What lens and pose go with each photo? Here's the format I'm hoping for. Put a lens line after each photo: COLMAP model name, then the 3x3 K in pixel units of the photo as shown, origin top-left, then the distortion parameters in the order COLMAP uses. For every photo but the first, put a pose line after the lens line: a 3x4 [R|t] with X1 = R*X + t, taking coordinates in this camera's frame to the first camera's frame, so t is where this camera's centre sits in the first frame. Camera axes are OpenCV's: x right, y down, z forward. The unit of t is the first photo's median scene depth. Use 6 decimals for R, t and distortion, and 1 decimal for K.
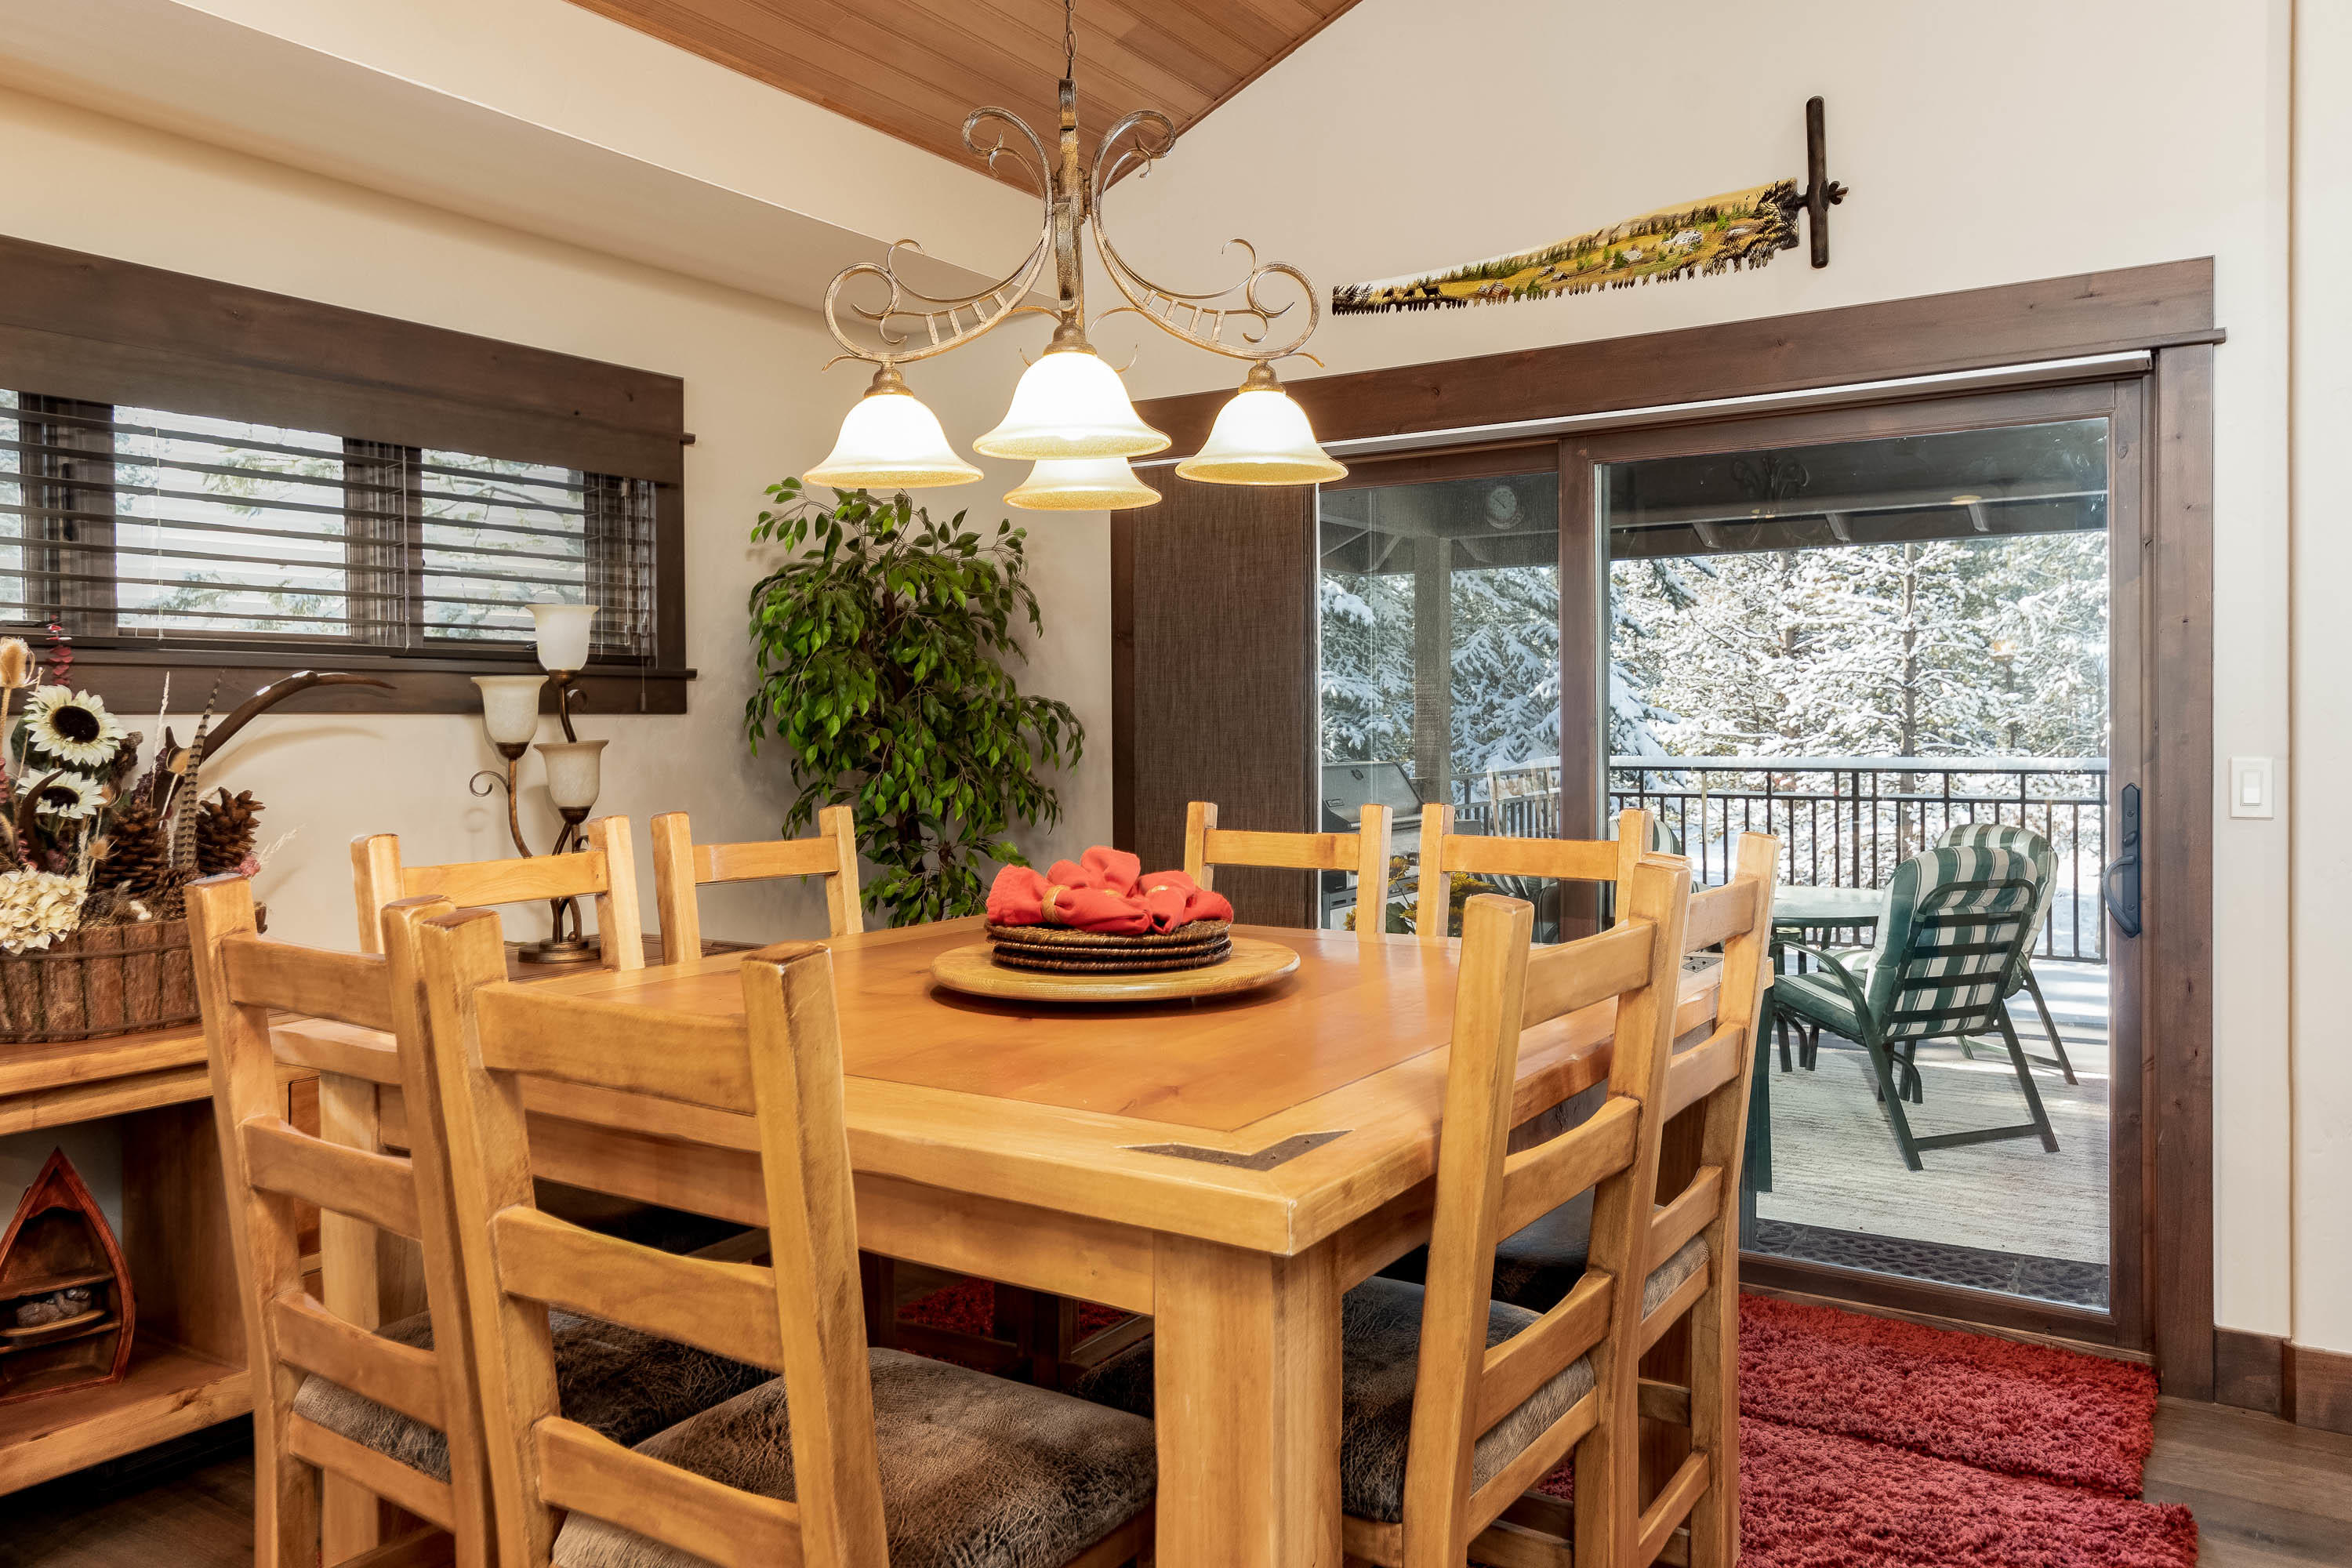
lens RADIAL K [[1637.8, 0, 1271.7], [0, 1637.8, 741.2], [0, 0, 1]] dist [0.018617, 0.002731]
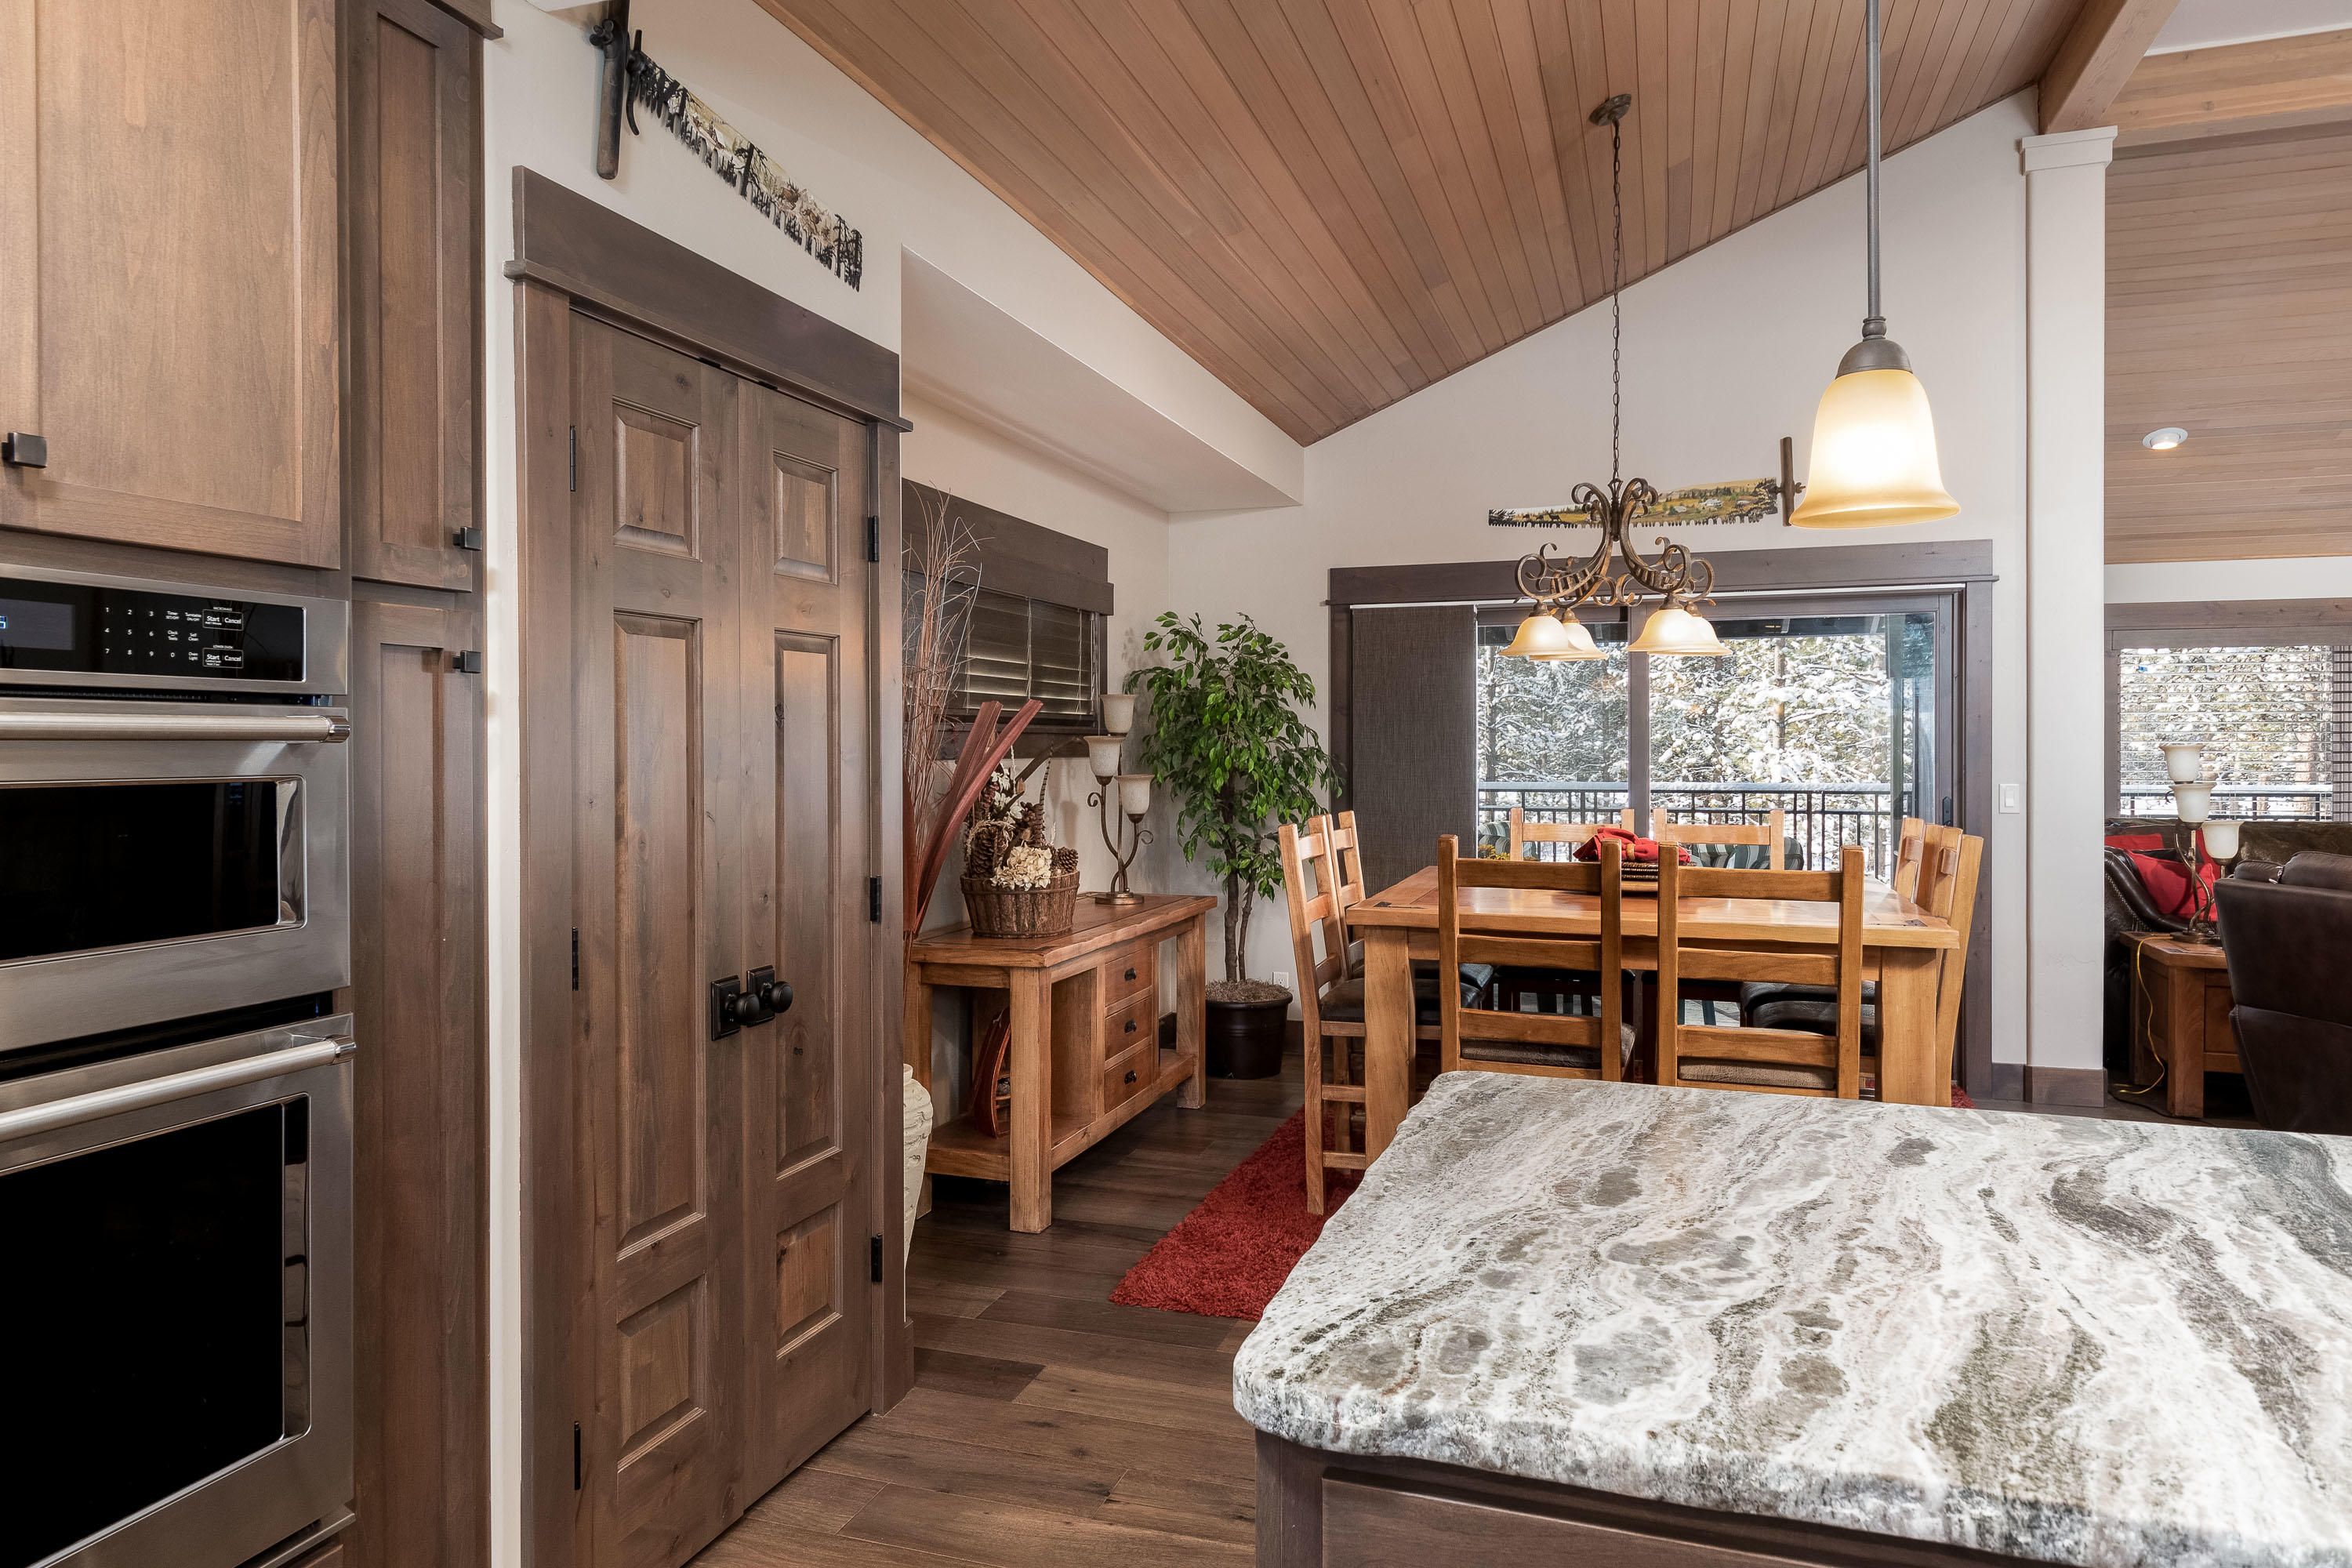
lens RADIAL K [[1421.6, 0, 1187.9], [0, 1421.6, 750.5], [0, 0, 1]] dist [0.007003, -0.000730]
pose [[0.976674, 0.003670, 0.214696, -0.693239], [-0.001197, 0.999931, -0.011643, -0.007655], [-0.214724, 0.011115, 0.976612, -0.453057]]
